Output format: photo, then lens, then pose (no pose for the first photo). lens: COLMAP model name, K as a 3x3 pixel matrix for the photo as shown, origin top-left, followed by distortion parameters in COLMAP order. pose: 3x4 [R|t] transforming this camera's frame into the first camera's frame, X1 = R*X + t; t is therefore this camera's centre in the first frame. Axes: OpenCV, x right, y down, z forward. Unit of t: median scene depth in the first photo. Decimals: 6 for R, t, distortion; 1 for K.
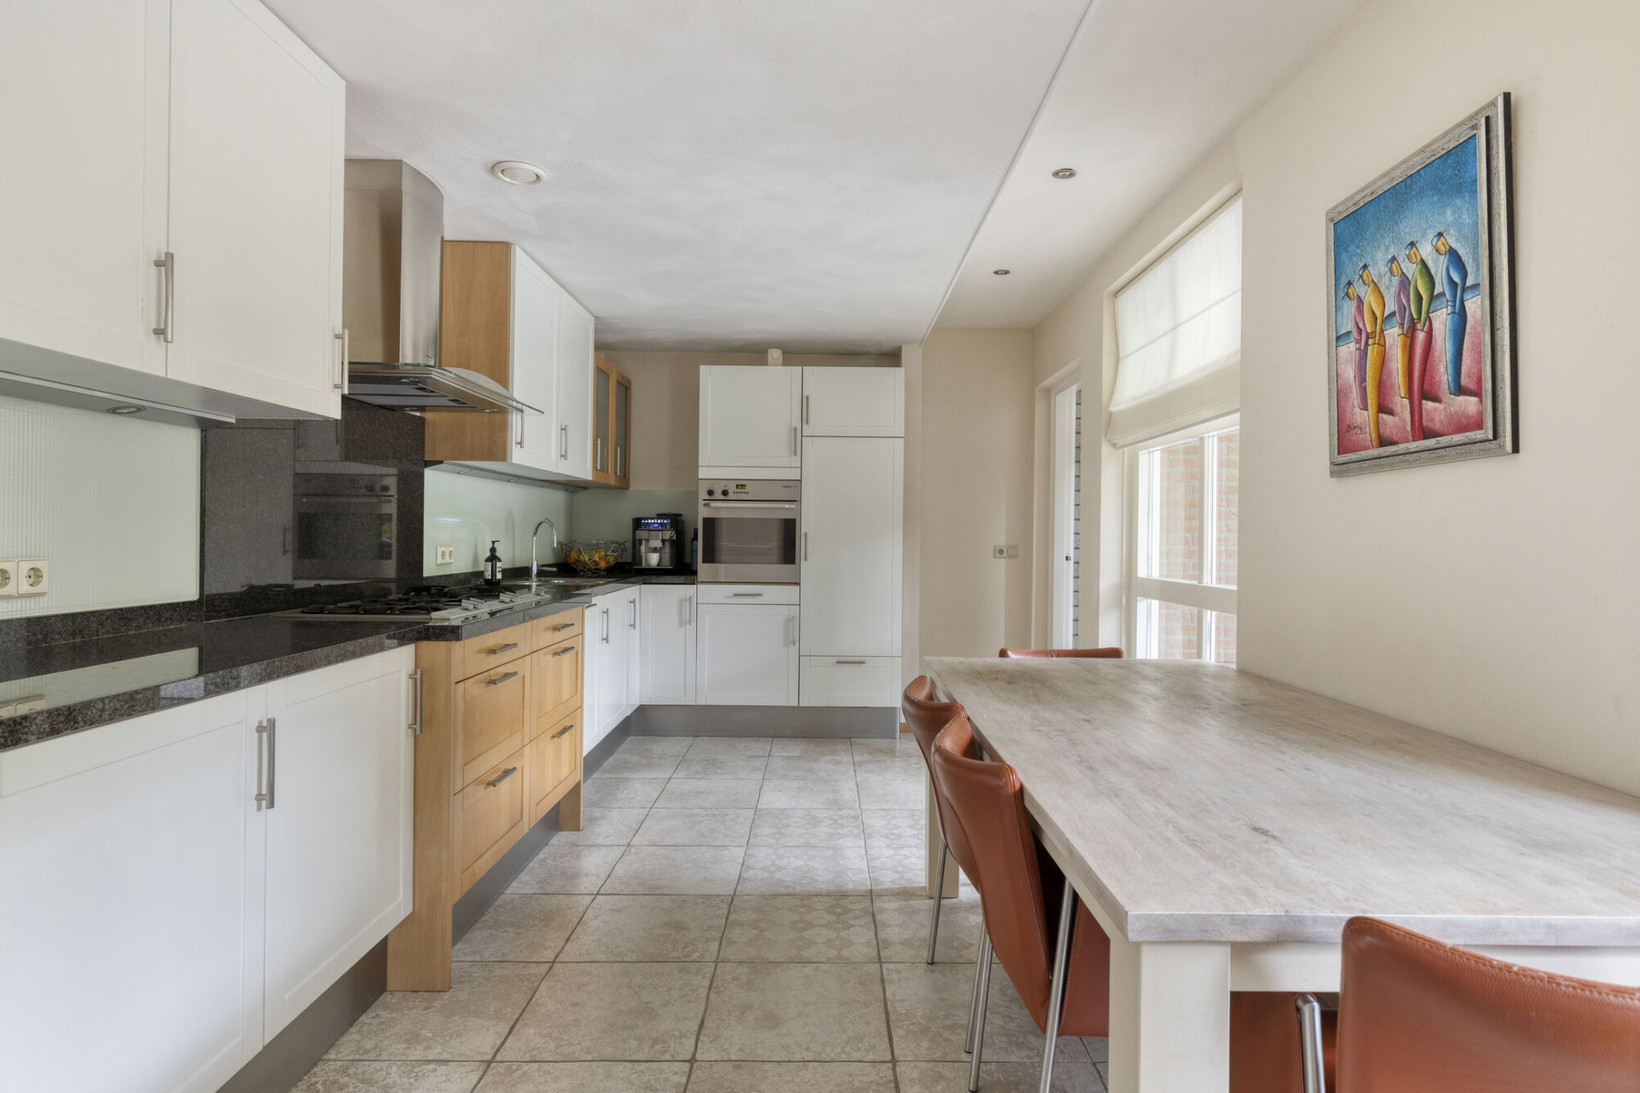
lens RADIAL K [[872.5, 0, 826.3], [0, 872.5, 536.3], [0, 0, 1]] dist [0.003844, 0.000417]
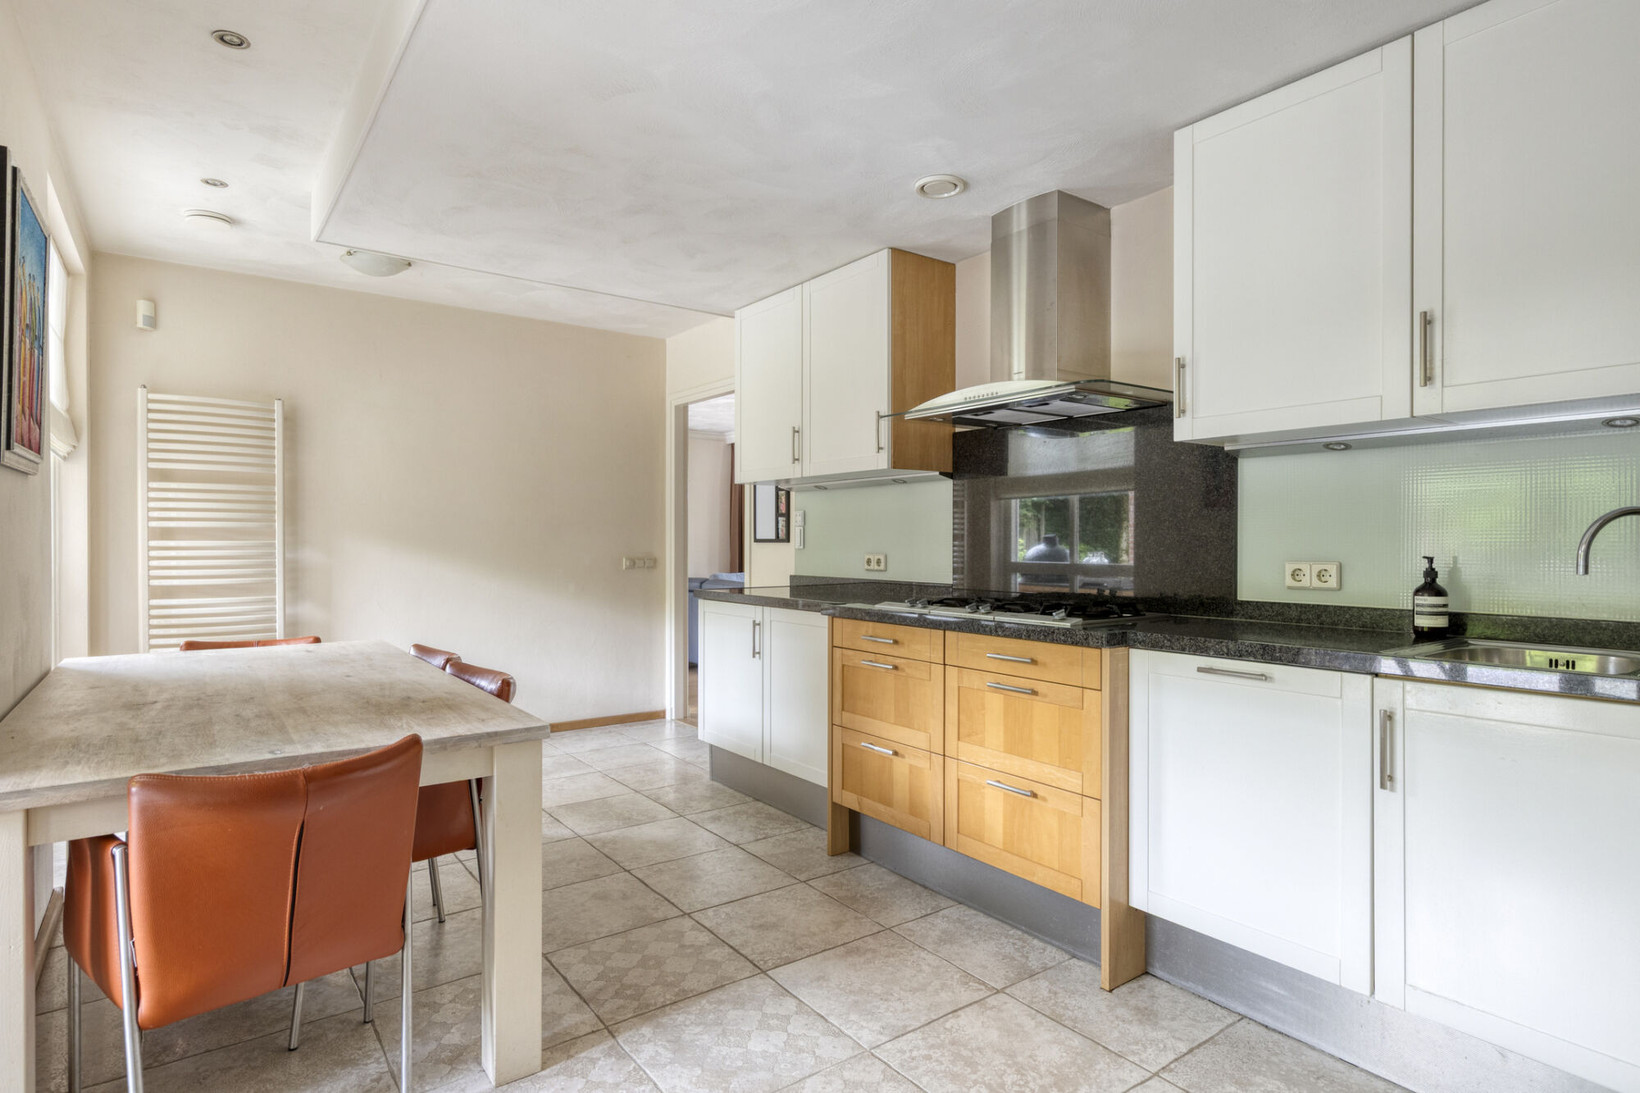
lens RADIAL K [[872.5, 0, 828.0], [0, 872.5, 545.8], [0, 0, 1]] dist [0.003844, 0.000417]
pose [[-0.803677, -0.010231, -0.594978, 0.343943], [-0.012103, 0.999926, -0.000846, 0.004520], [0.594943, 0.006521, -0.803742, 1.701925]]
